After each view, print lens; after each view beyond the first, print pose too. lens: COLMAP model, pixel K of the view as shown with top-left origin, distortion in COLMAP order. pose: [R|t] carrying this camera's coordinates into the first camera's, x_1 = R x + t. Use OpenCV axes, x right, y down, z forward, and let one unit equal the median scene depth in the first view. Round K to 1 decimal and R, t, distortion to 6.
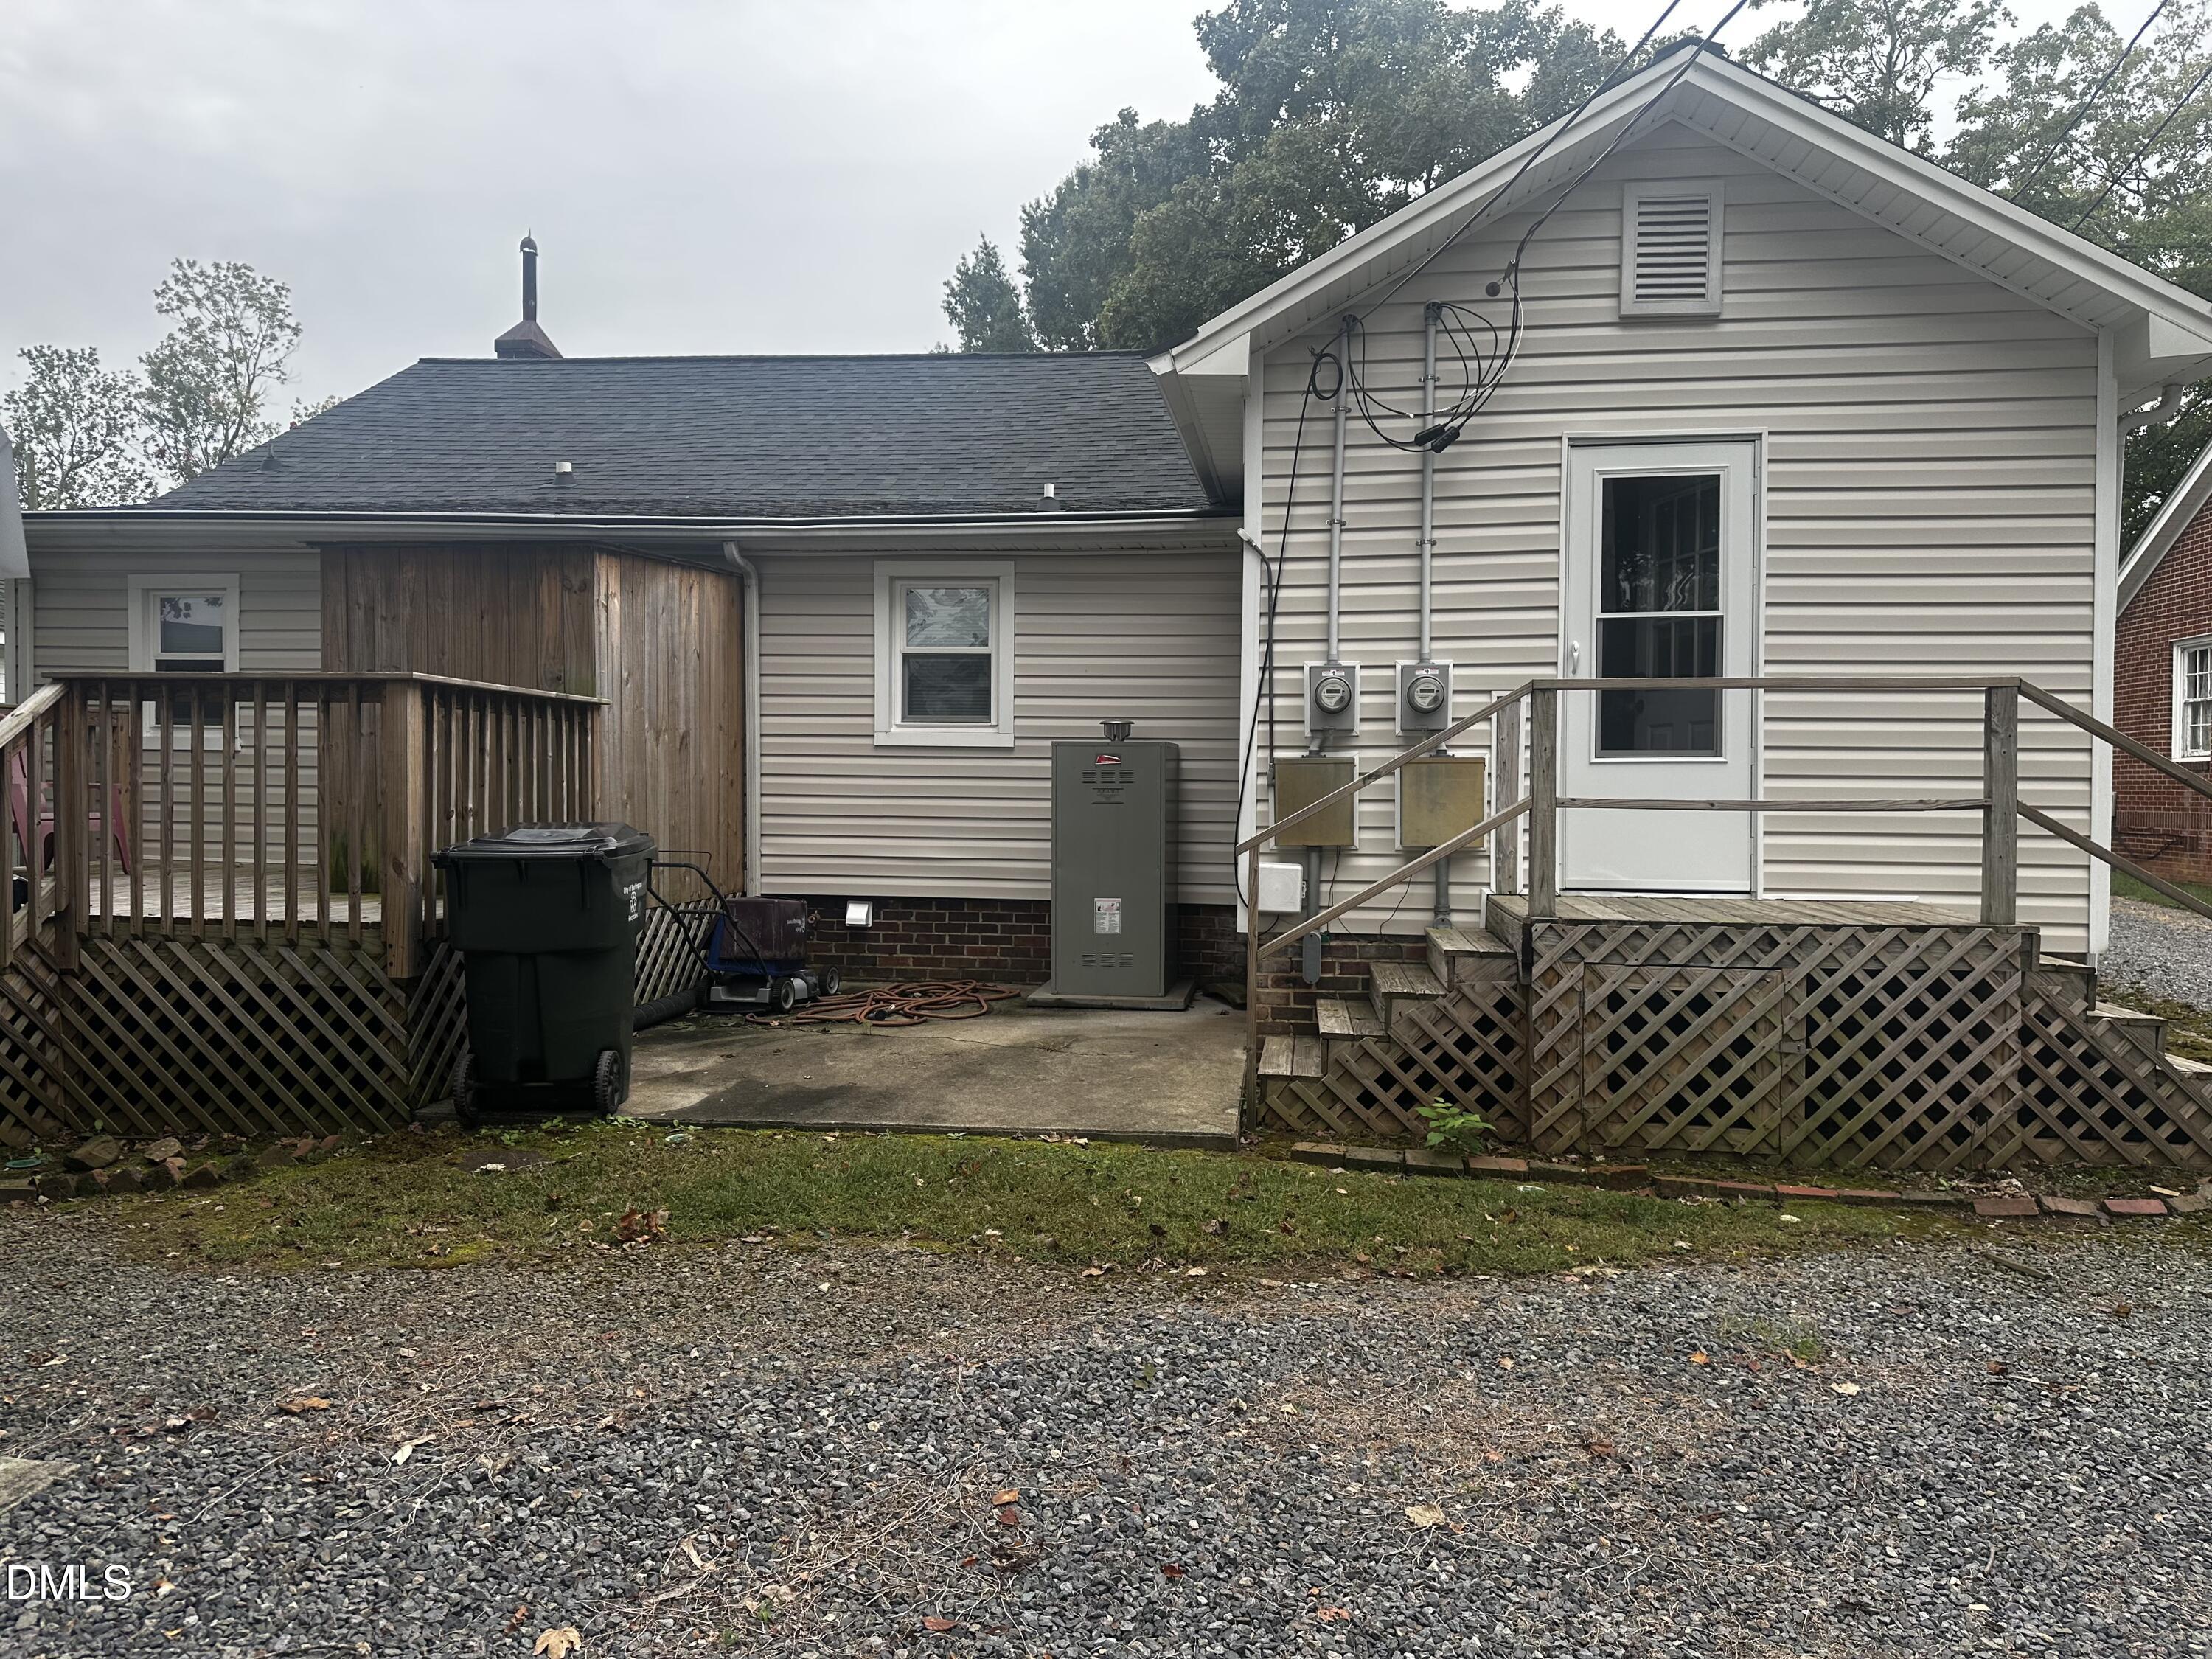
lens RADIAL K [[1574.6, 0, 1106.0], [0, 1574.6, 829.5], [0, 0, 1]] dist [0.029657, 0.003070]
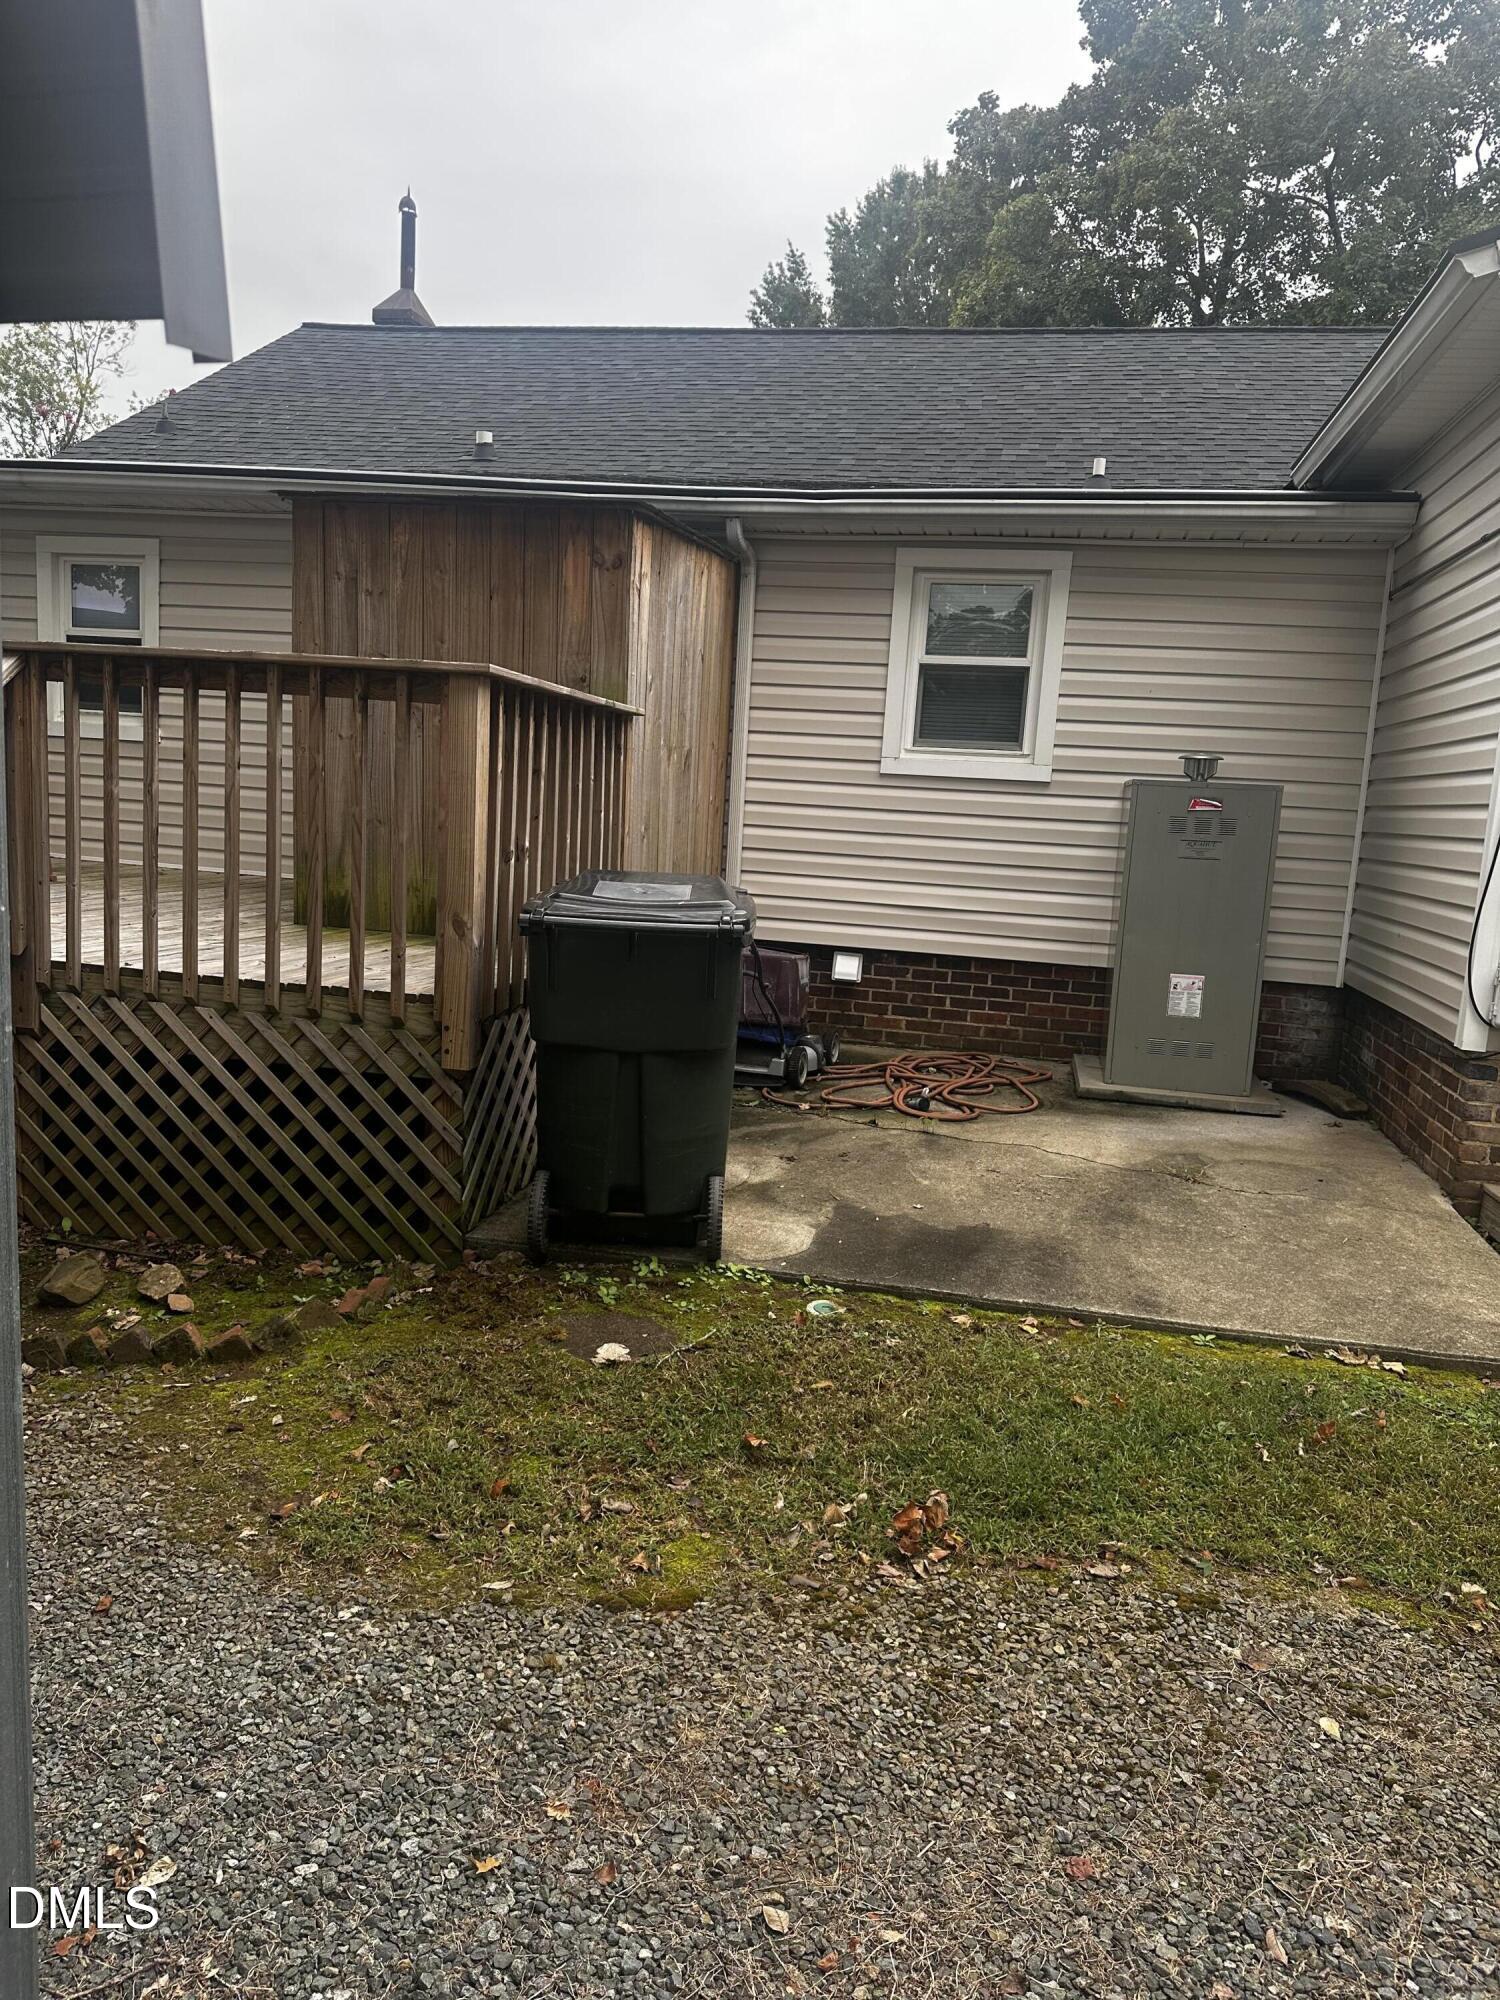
lens RADIAL K [[1398.3, 0, 754.9], [0, 1398.3, 977.2], [0, 0, 1]] dist [0.086557, -0.097779]
pose [[0.997850, 0.047869, -0.044760, -0.231906], [-0.042932, 0.993502, 0.105408, -0.023356], [0.049514, -0.103259, 0.993421, 0.288101]]
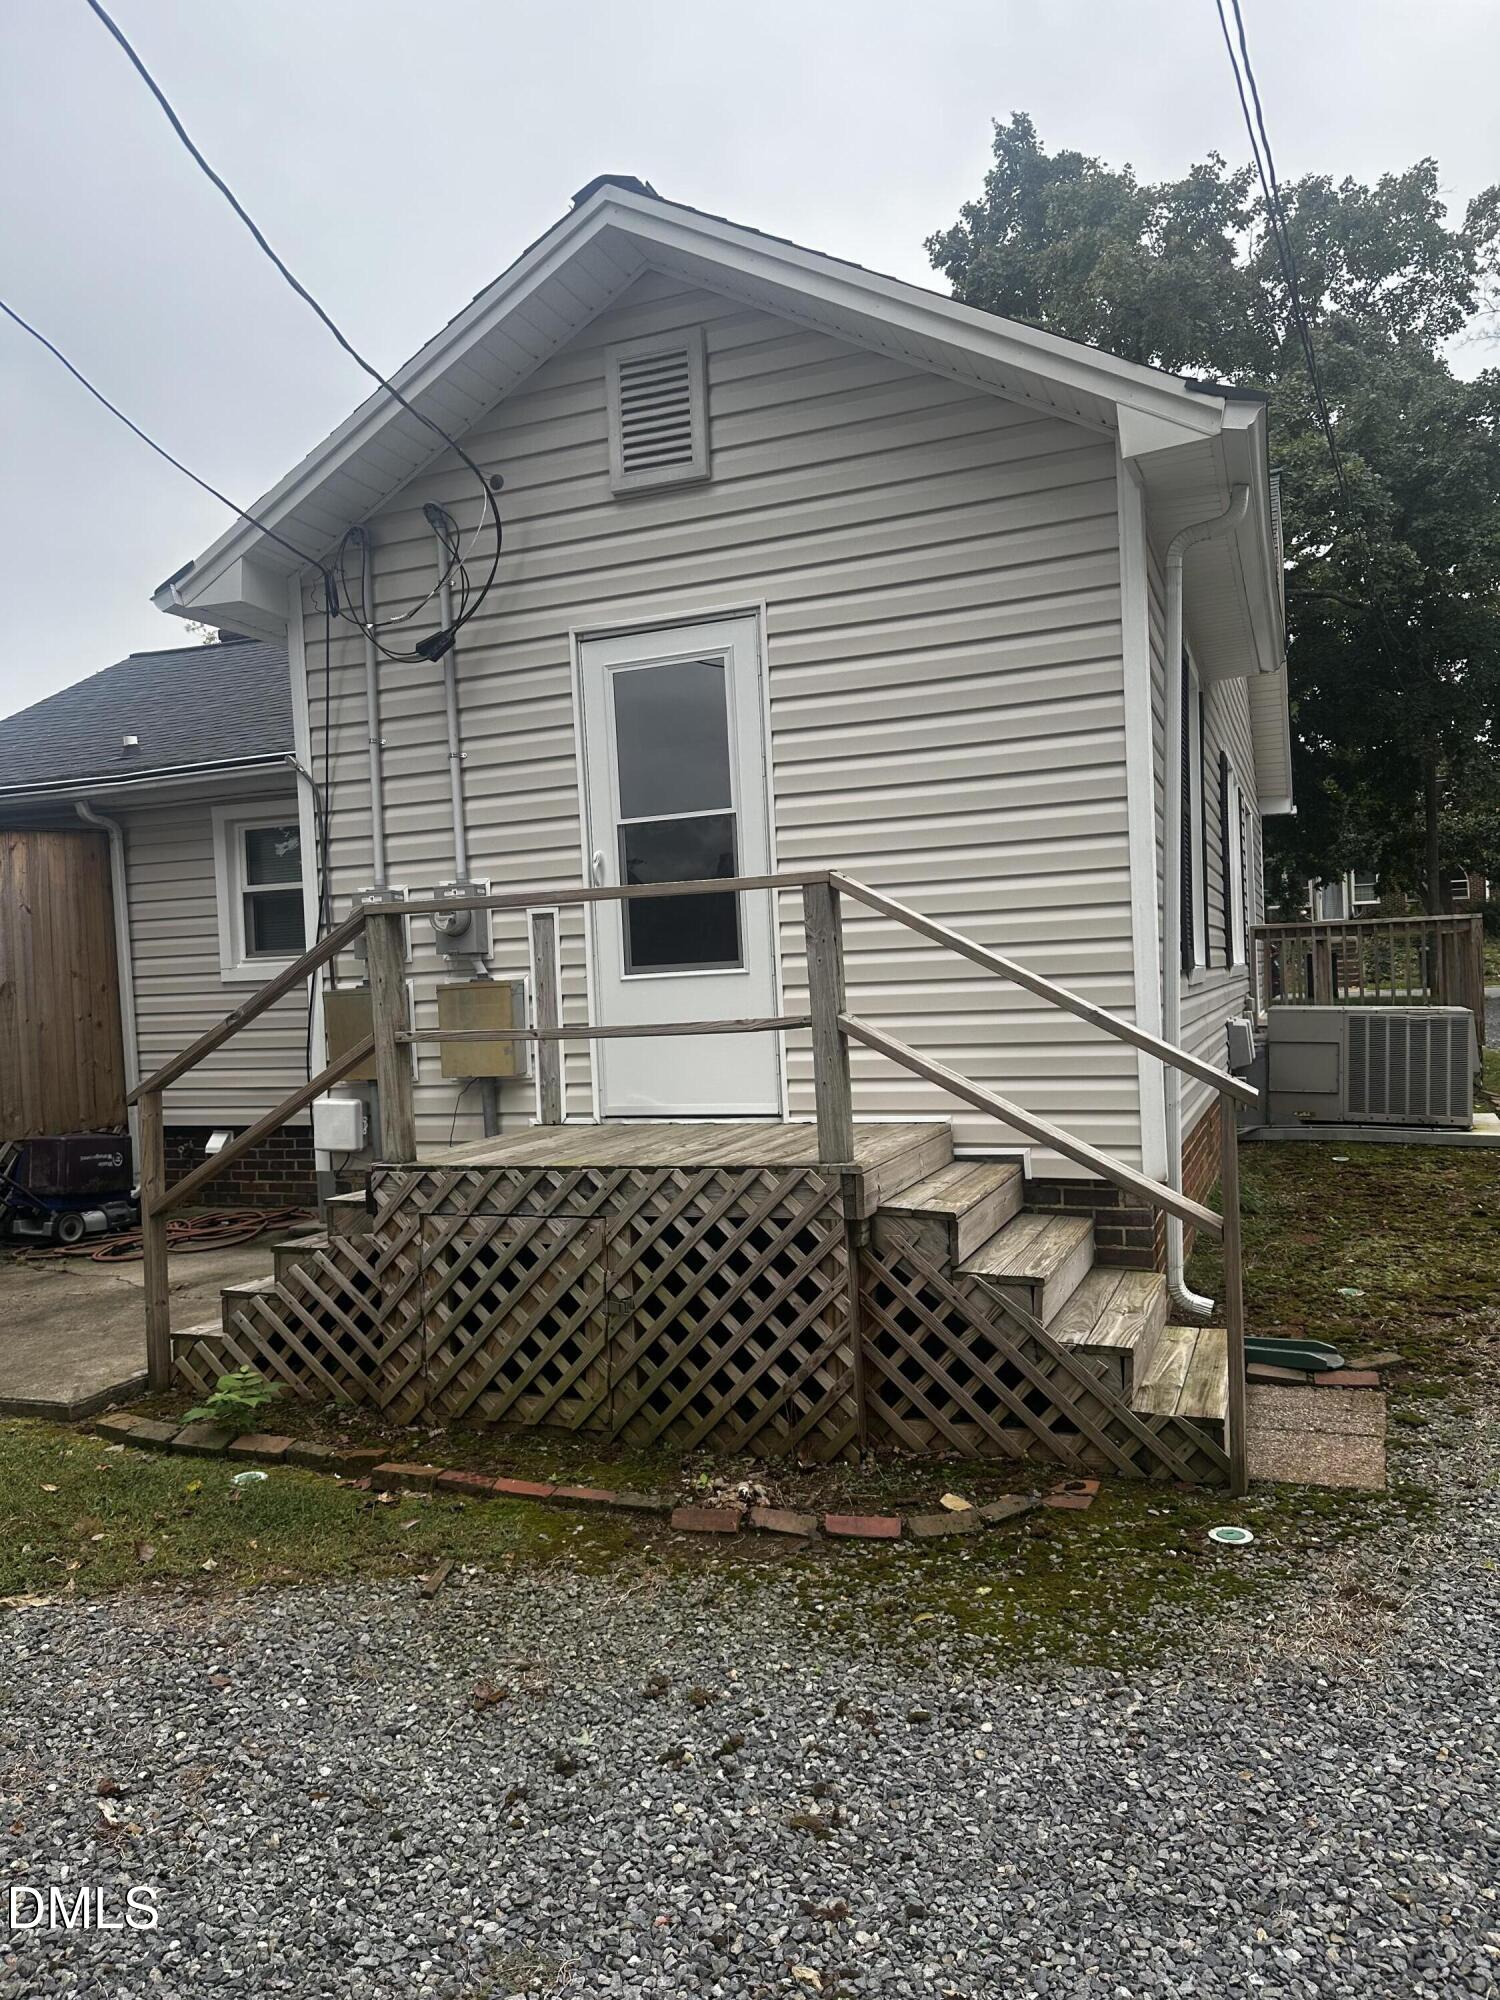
lens RADIAL K [[1412.2, 0, 868.5], [0, 1412.2, 1005.6], [0, 0, 1]] dist [0.124377, -0.182958]
pose [[0.968844, -0.045392, -0.243477, 0.656437], [0.044567, 0.998967, -0.008902, -0.013479], [0.243629, -0.002227, 0.969866, 0.229332]]
